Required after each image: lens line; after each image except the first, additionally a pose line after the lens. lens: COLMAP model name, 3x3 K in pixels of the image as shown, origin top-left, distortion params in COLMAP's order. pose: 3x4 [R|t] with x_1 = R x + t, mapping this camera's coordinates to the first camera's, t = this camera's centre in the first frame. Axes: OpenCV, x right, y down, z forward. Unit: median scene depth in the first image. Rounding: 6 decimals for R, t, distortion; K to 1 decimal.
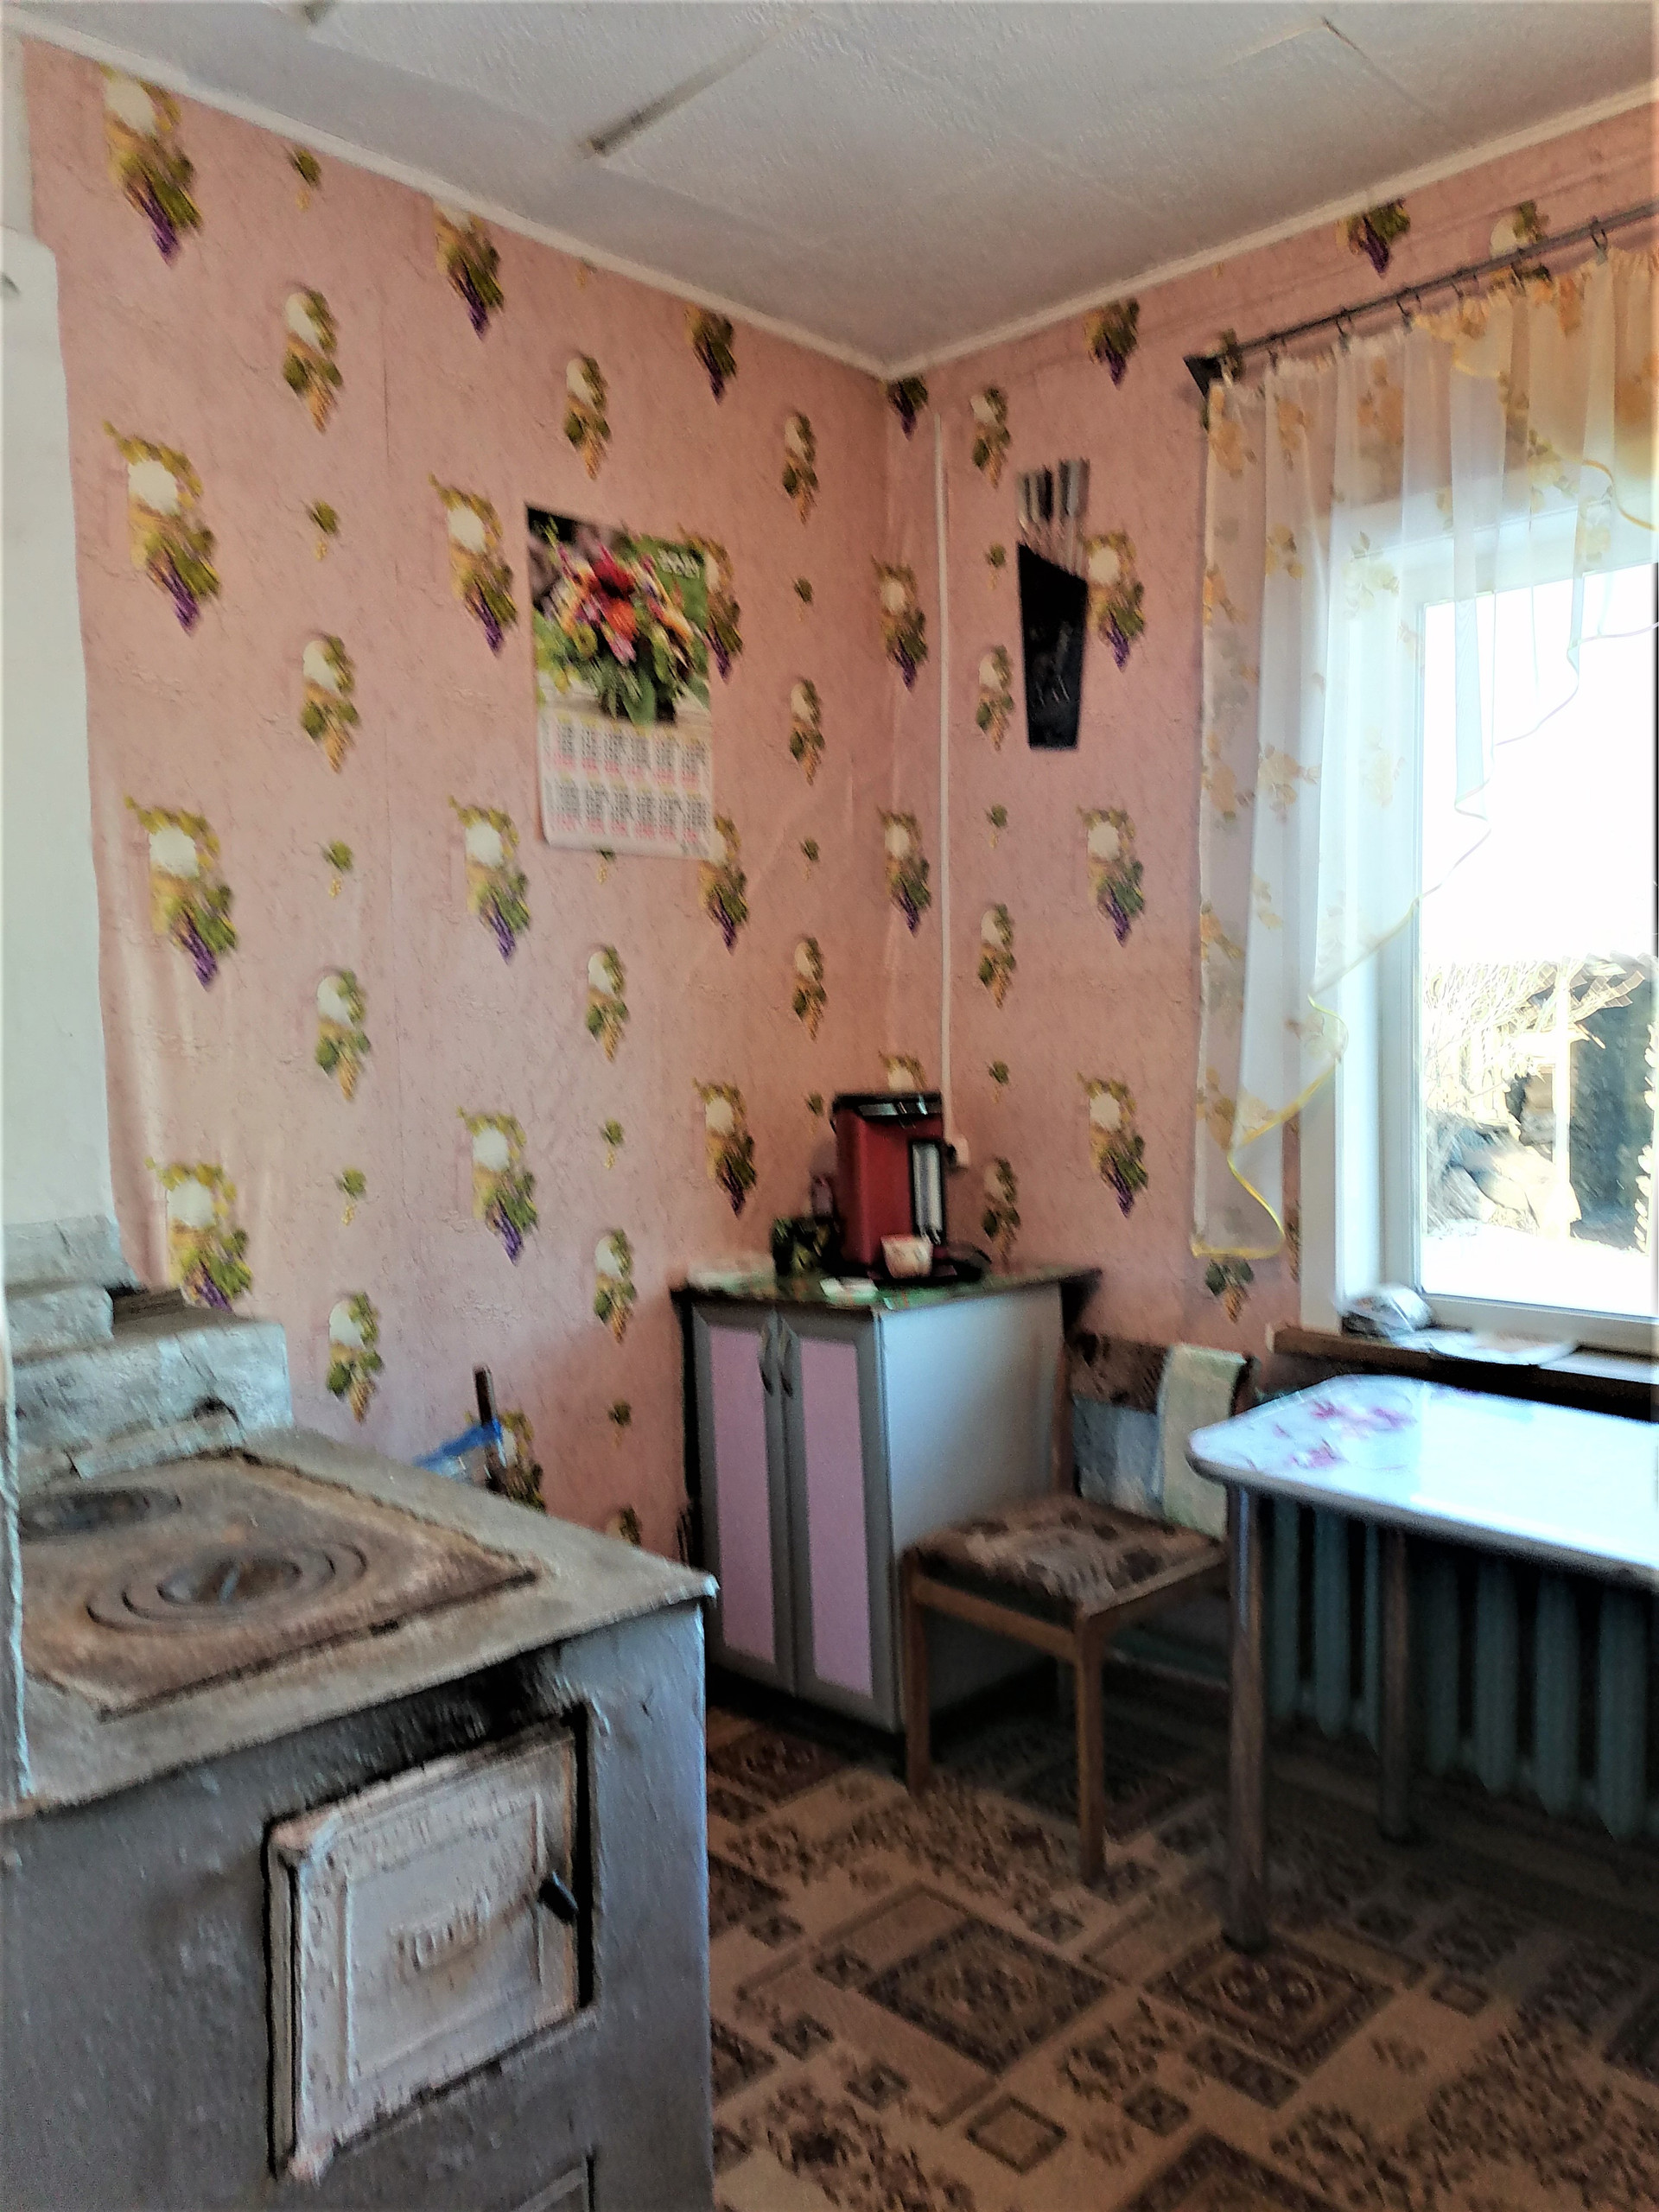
lens RADIAL K [[1669.4, 0, 833.4], [0, 1669.4, 1089.6], [0, 0, 1]] dist [0.052548, -0.027627]
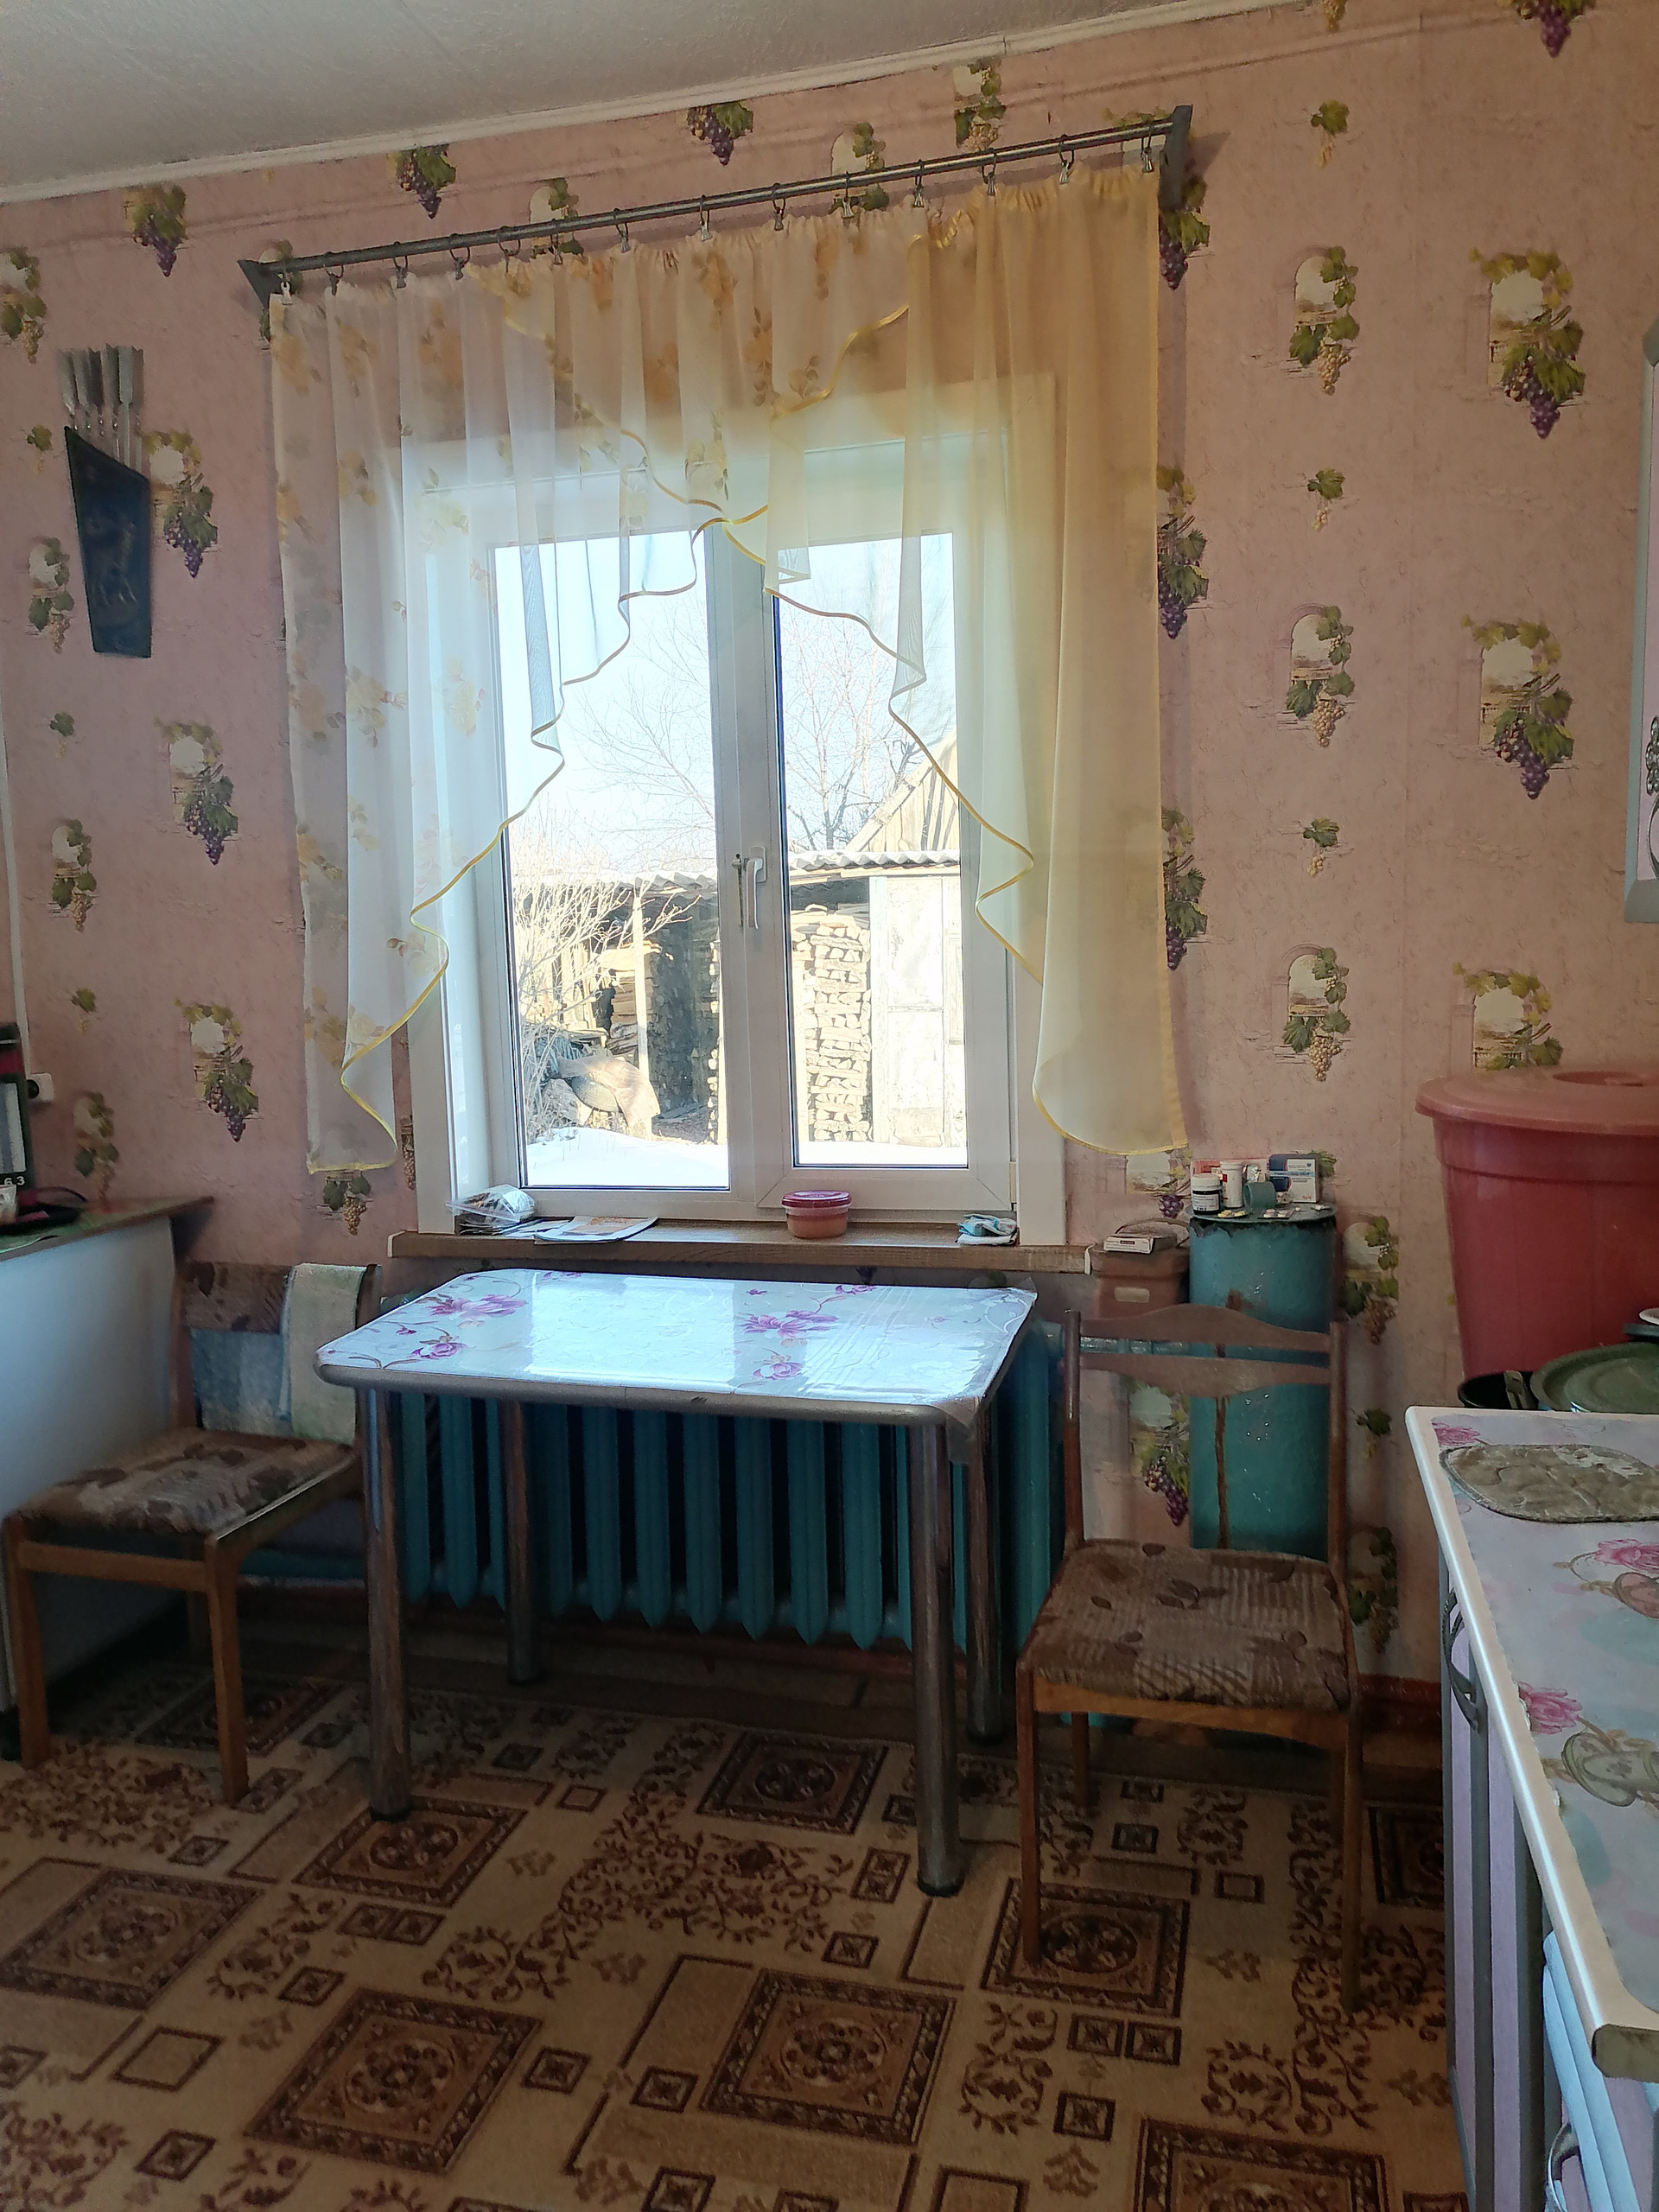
lens RADIAL K [[1669.4, 0, 840.1], [0, 1669.4, 1079.4], [0, 0, 1]] dist [0.052548, -0.027627]
pose [[0.864515, -0.061598, 0.498818, -0.010383], [0.041351, 0.997814, 0.051551, 0.003279], [-0.500903, -0.023940, 0.865172, -0.036452]]
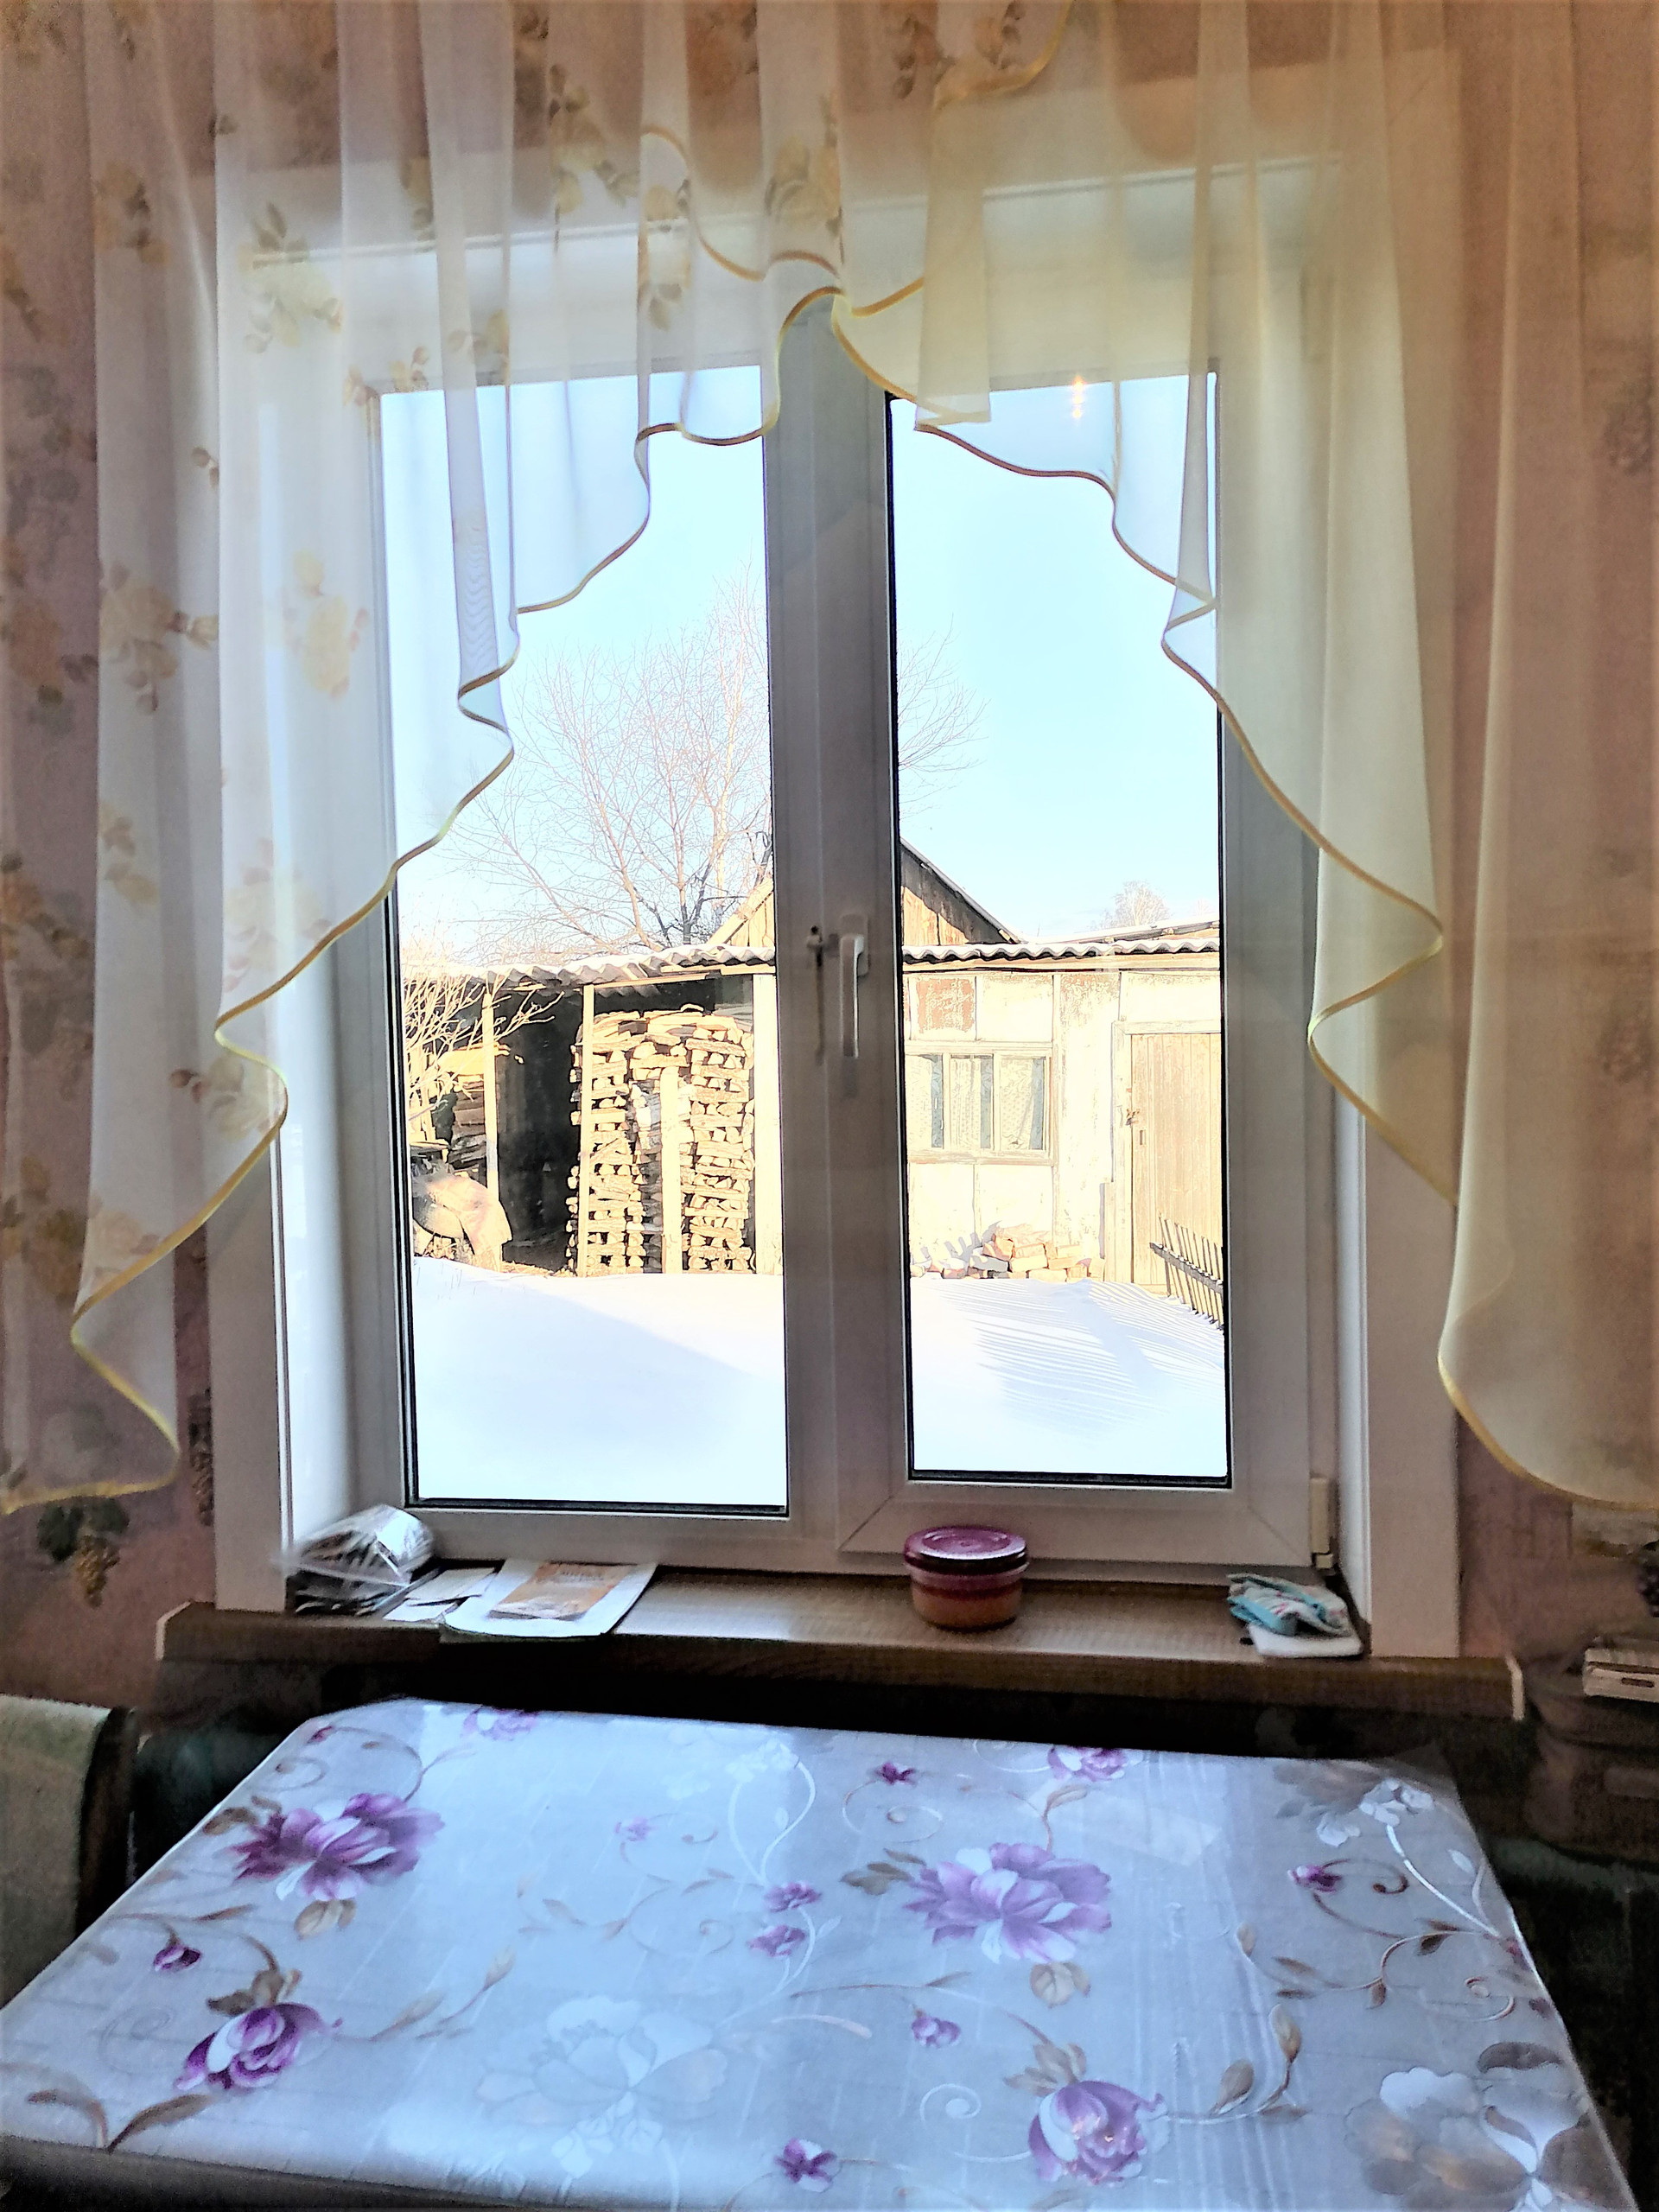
lens RADIAL K [[1669.4, 0, 845.5], [0, 1669.4, 1094.5], [0, 0, 1]] dist [0.052548, -0.027627]
pose [[0.807112, -0.029492, 0.589661, 0.122177], [0.032573, 0.999455, 0.005402, -0.029337], [-0.589499, 0.014847, 0.807633, 0.422413]]
